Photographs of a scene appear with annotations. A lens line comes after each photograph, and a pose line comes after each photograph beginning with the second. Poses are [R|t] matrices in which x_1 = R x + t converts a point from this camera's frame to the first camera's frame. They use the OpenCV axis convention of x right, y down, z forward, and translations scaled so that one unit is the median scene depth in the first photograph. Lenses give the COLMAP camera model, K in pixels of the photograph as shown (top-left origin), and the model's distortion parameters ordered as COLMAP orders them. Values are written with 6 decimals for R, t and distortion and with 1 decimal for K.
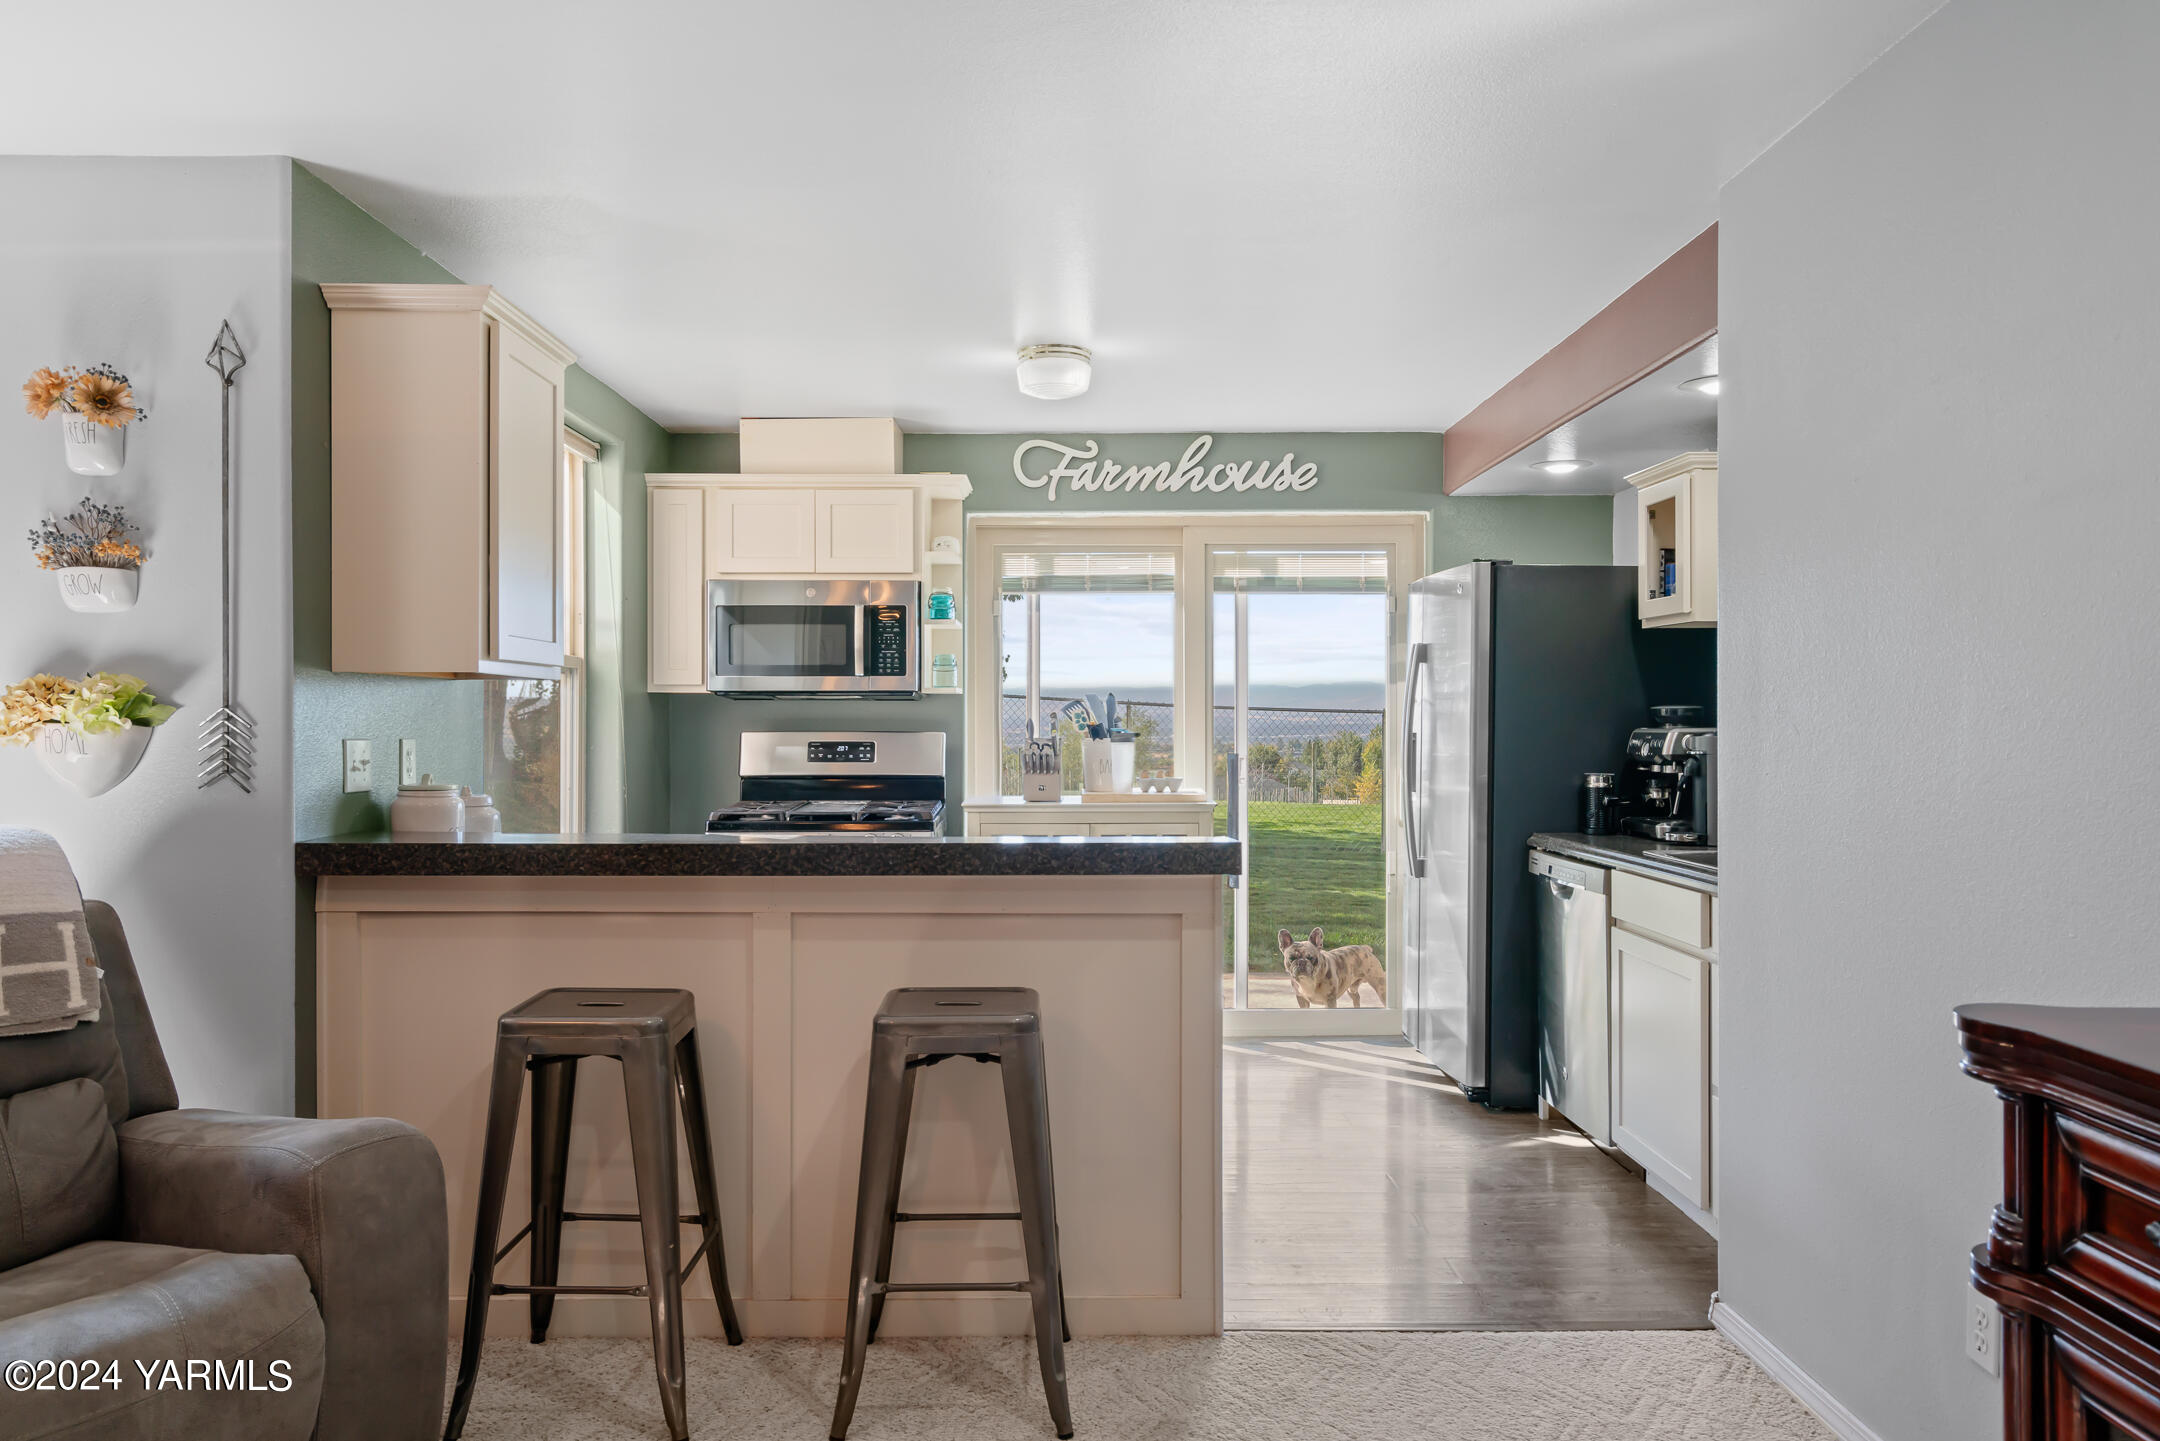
lens RADIAL K [[1443.0, 0, 1081.0], [0, 1443.0, 719.8], [0, 0, 1]] dist [0.009877, -0.003763]
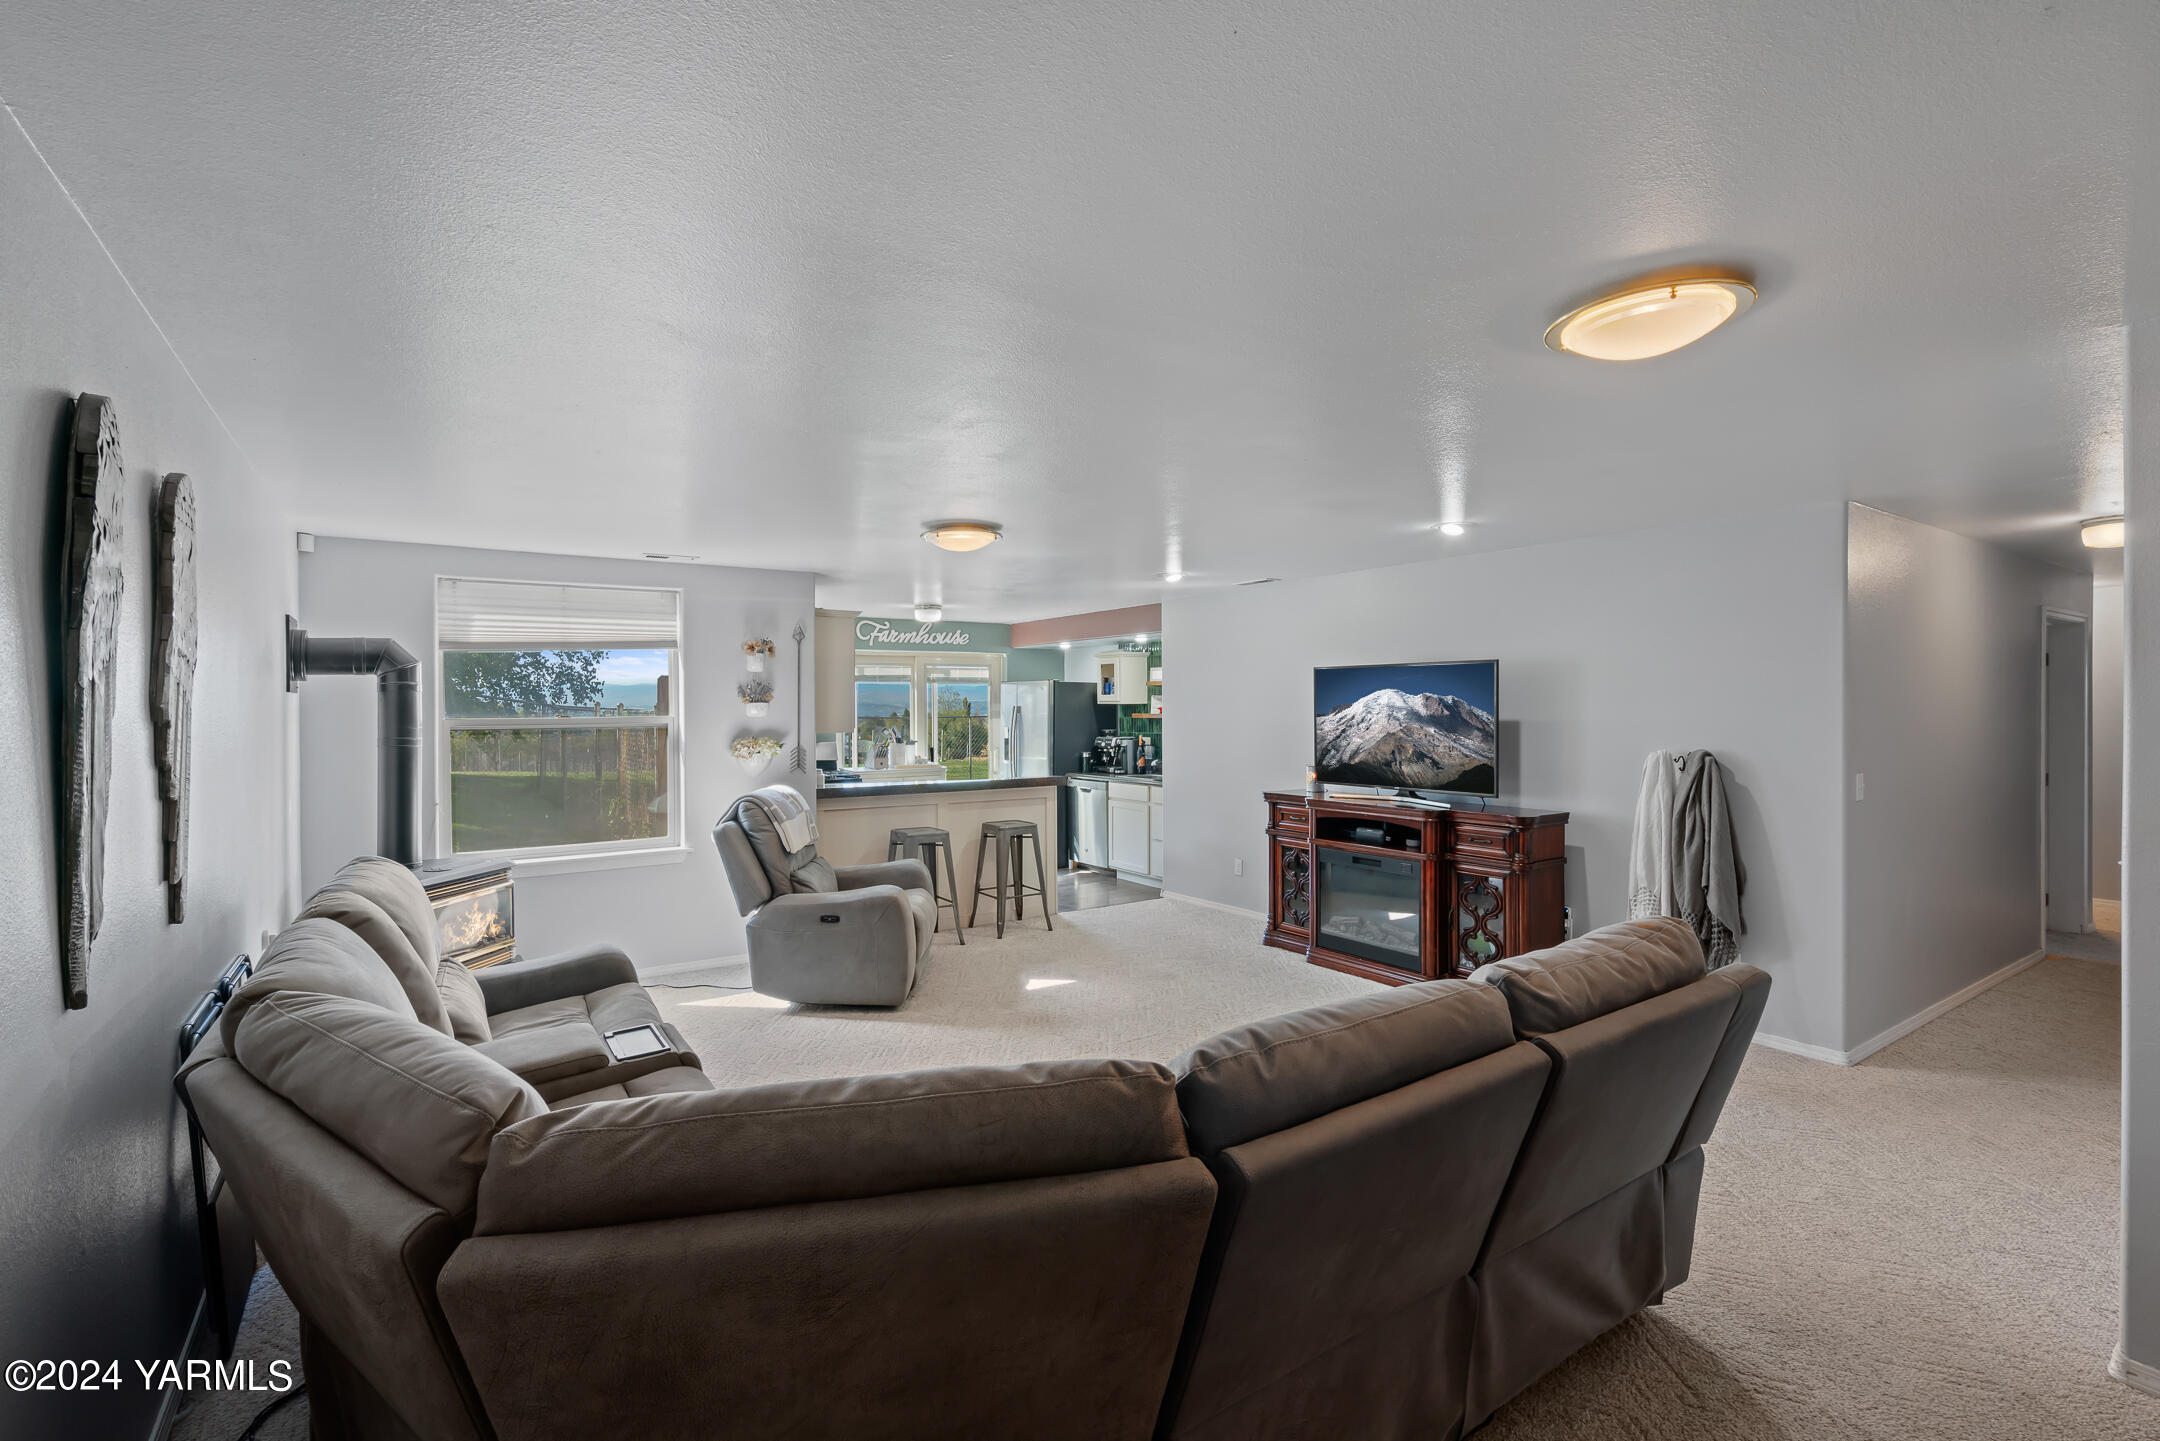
lens RADIAL K [[983.1, 0, 1072.4], [0, 983.1, 710.5], [0, 0, 1]] dist [-0.010818, 0.004959]
pose [[0.831234, -0.005805, 0.555893, -0.661943], [0.004453, 0.999983, 0.003785, -0.047419], [-0.555905, -0.000670, 0.831246, -0.567239]]
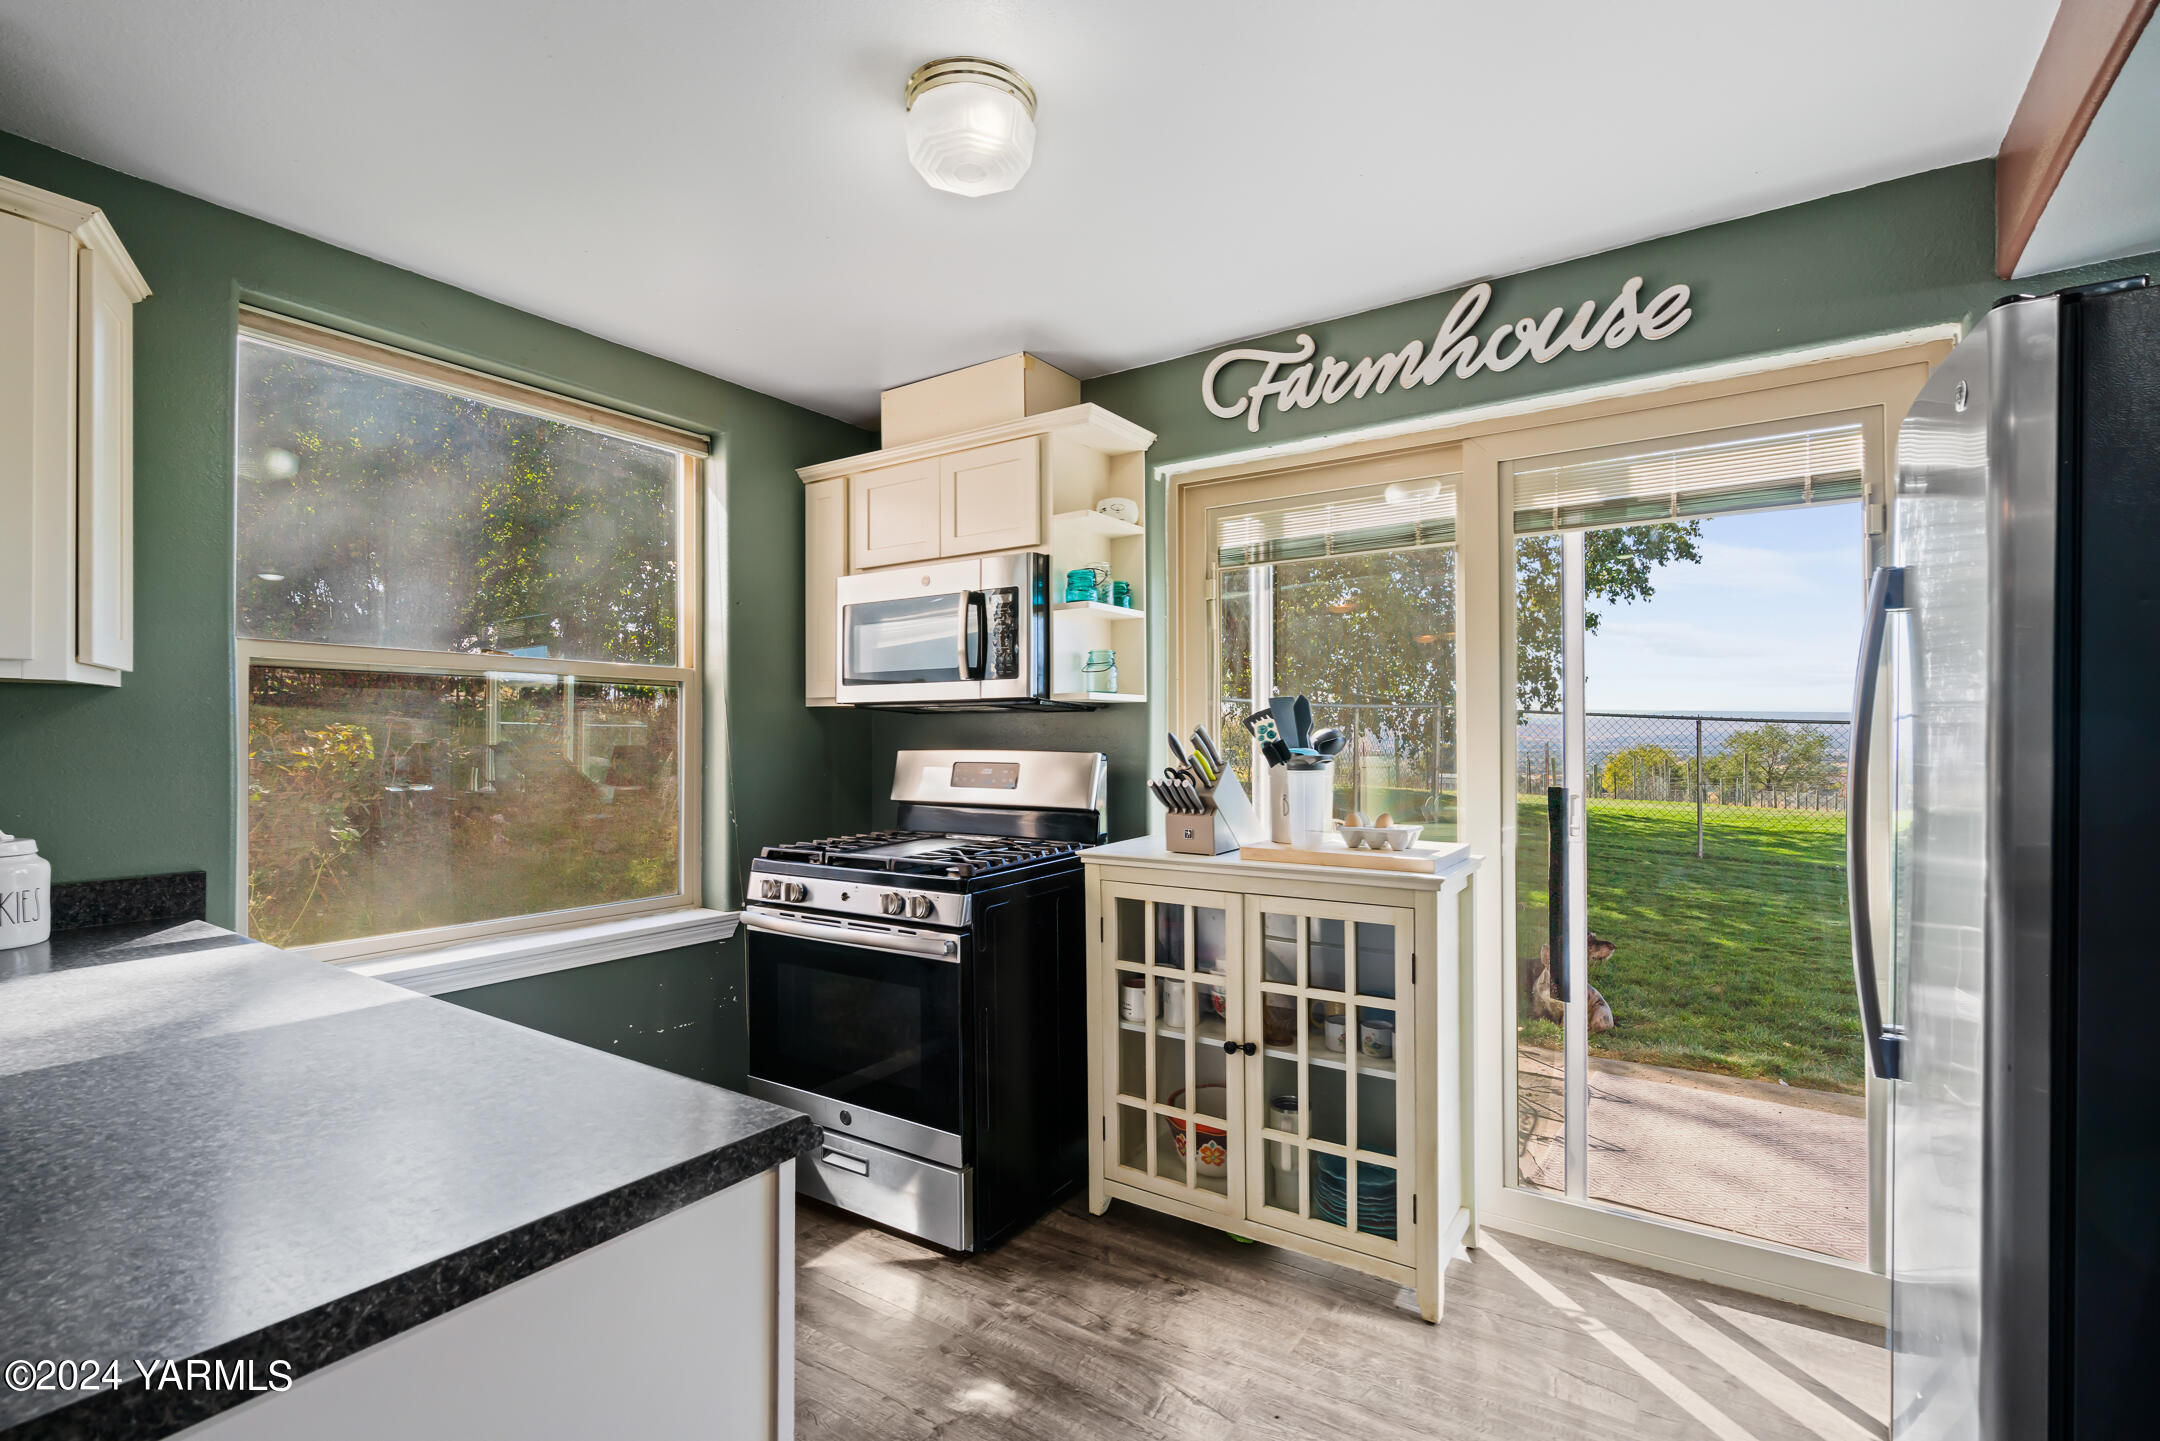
lens RADIAL K [[983.1, 0, 1056.7], [0, 983.1, 726.3], [0, 0, 1]] dist [-0.010818, 0.004959]
pose [[0.812019, -0.006684, -0.583593, 0.185722], [0.000649, 0.999944, -0.010550, 0.000769], [0.583631, 0.008188, 0.811978, 0.545998]]
